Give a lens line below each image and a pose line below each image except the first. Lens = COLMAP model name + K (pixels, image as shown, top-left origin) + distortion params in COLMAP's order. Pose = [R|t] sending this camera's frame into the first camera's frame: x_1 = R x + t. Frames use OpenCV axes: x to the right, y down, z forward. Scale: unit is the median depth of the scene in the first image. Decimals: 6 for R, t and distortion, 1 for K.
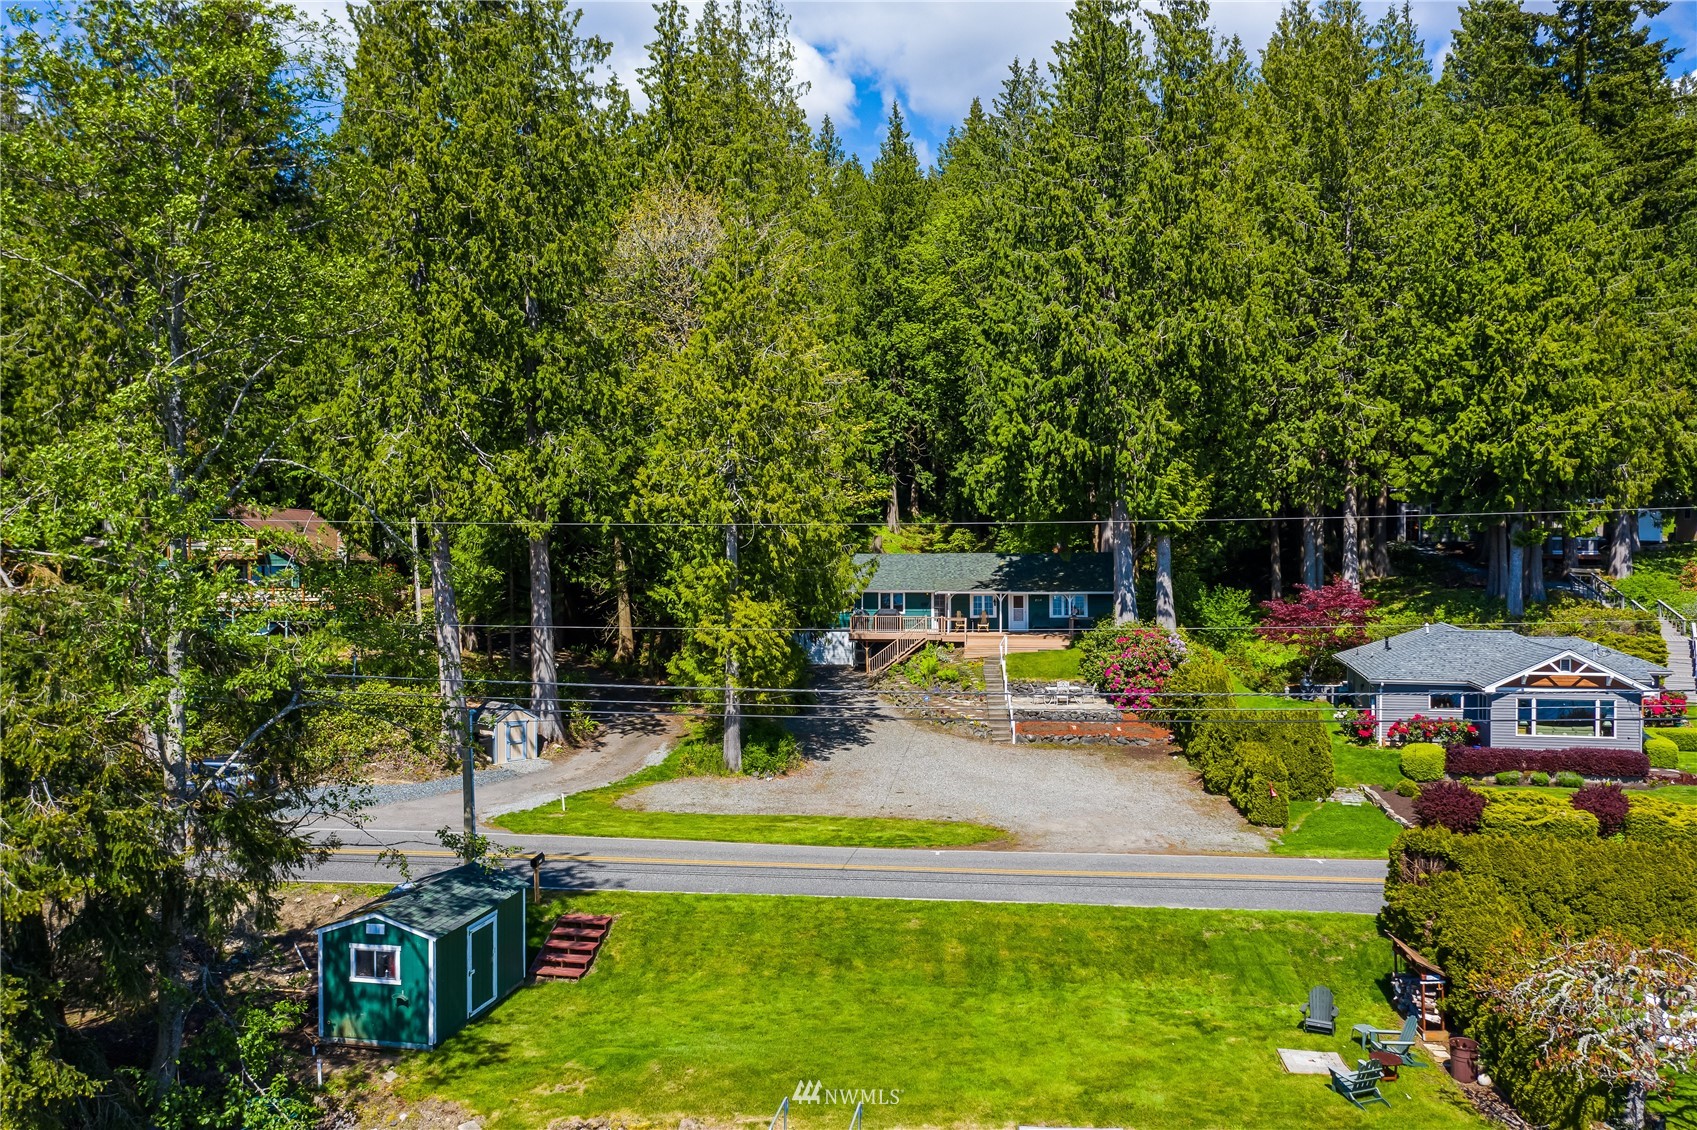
lens RADIAL K [[1511.2, 0, 691.9], [0, 1511.2, 511.5], [0, 0, 1]] dist [0.000639, 0.009933]
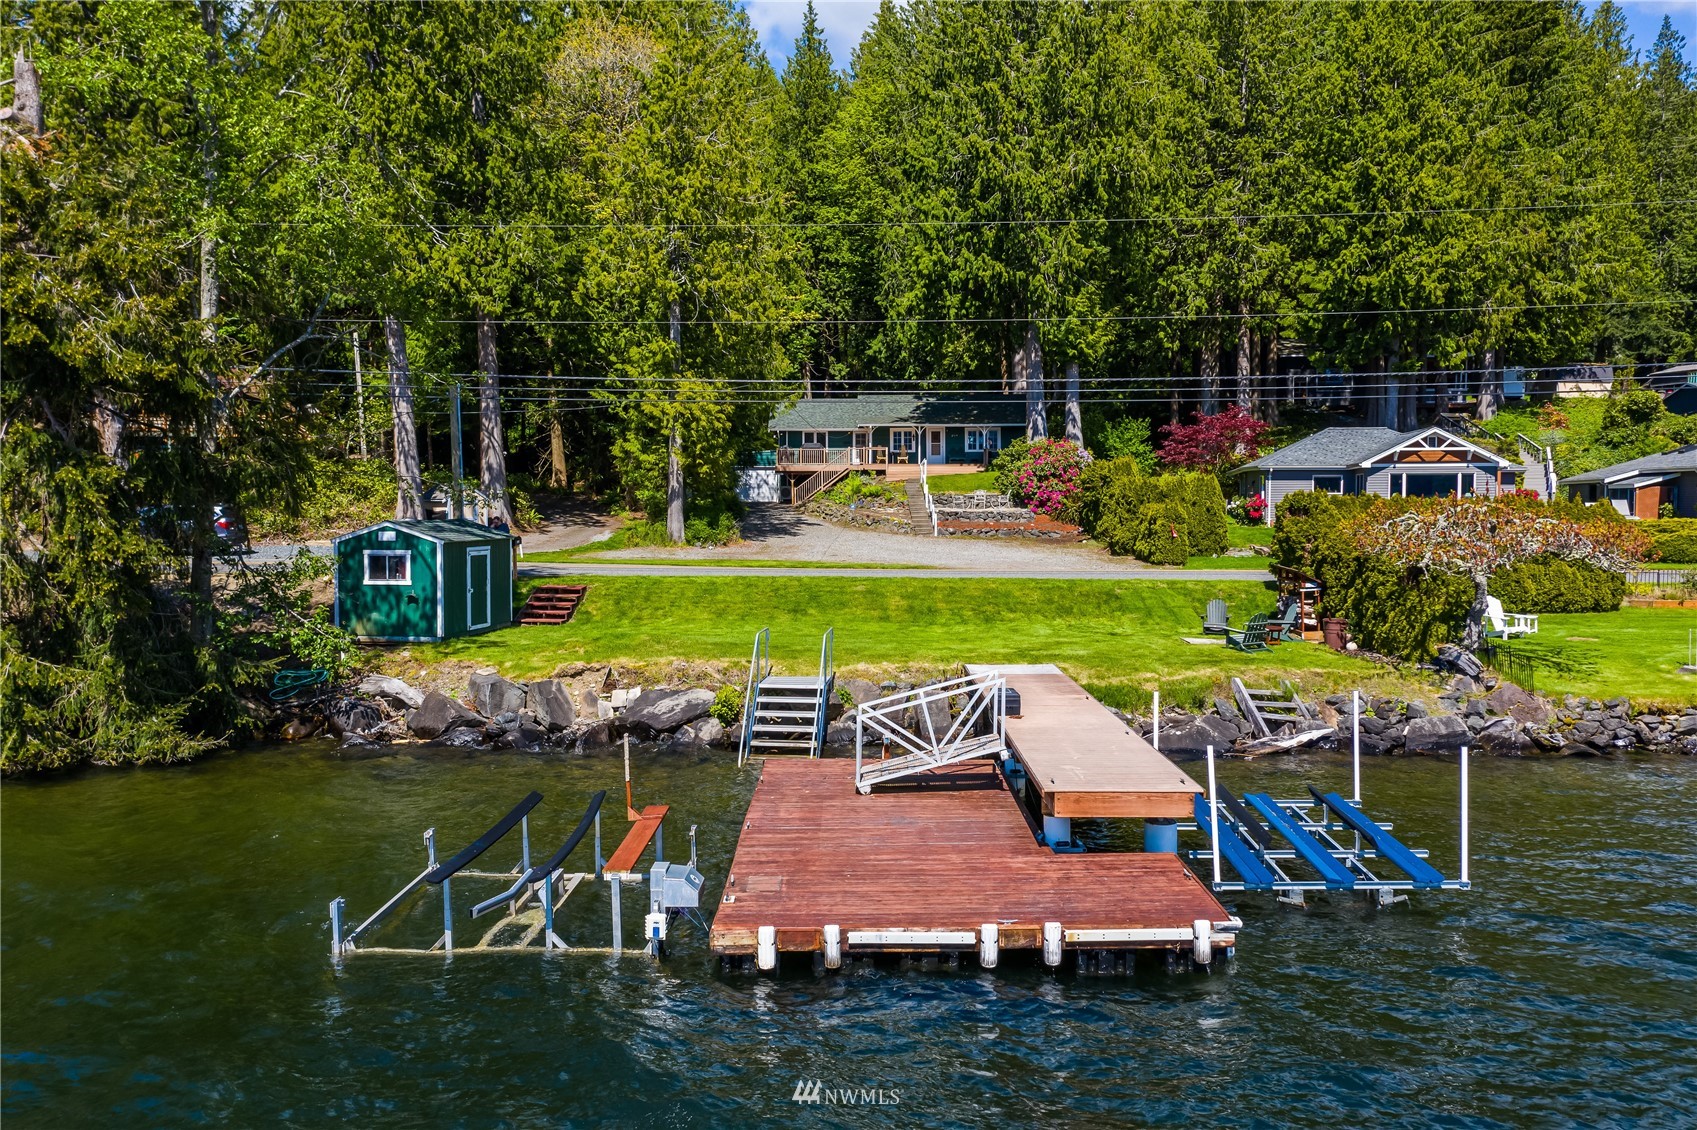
lens RADIAL K [[1523.7, 0, 725.2], [0, 1523.7, 485.5], [0, 0, 1]] dist [0.004211, 0.013358]
pose [[0.996511, -0.003080, 0.083402, -0.020380], [0.000902, 0.999658, 0.026150, 0.076686], [-0.083454, -0.025983, 0.996173, -0.046672]]
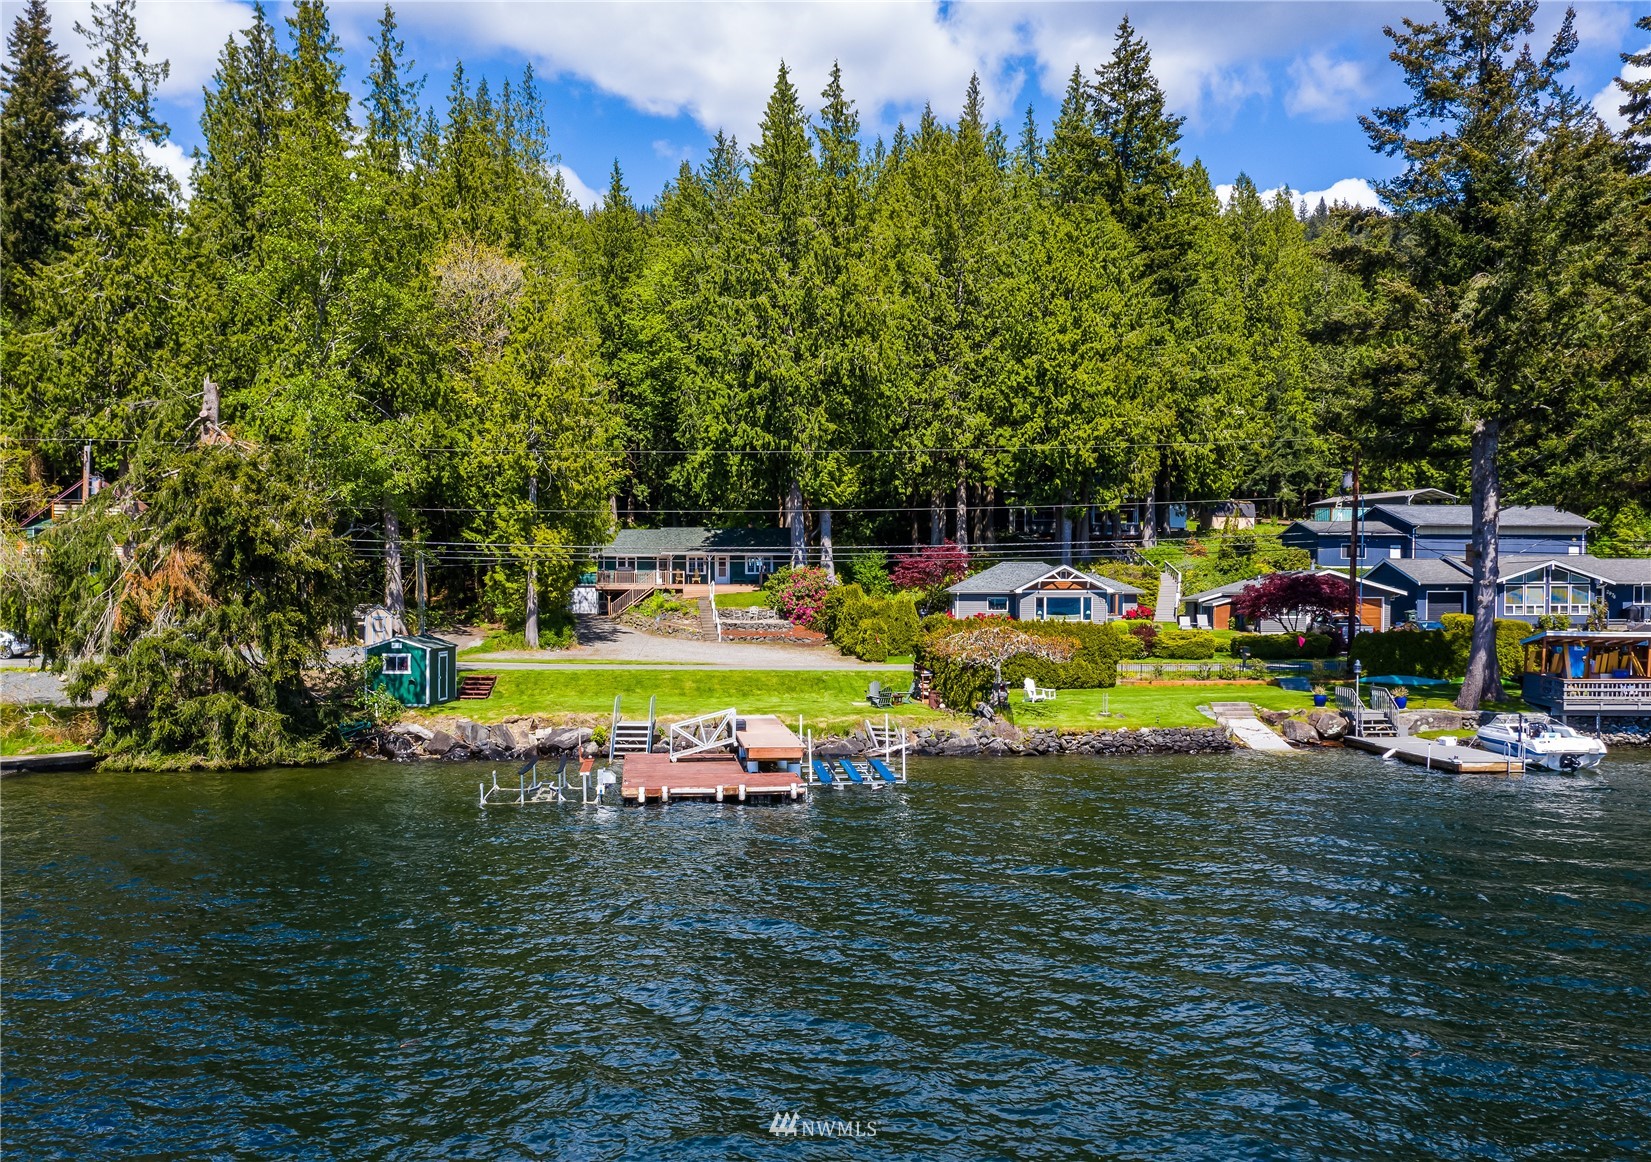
lens RADIAL K [[1519.0, 0, 696.2], [0, 1519.0, 521.2], [0, 0, 1]] dist [0.006454, 0.000520]
pose [[0.980554, 0.007110, 0.196121, -0.078569], [-0.003794, 0.999843, -0.017280, 0.054918], [-0.196213, 0.016200, 0.980427, -0.349115]]
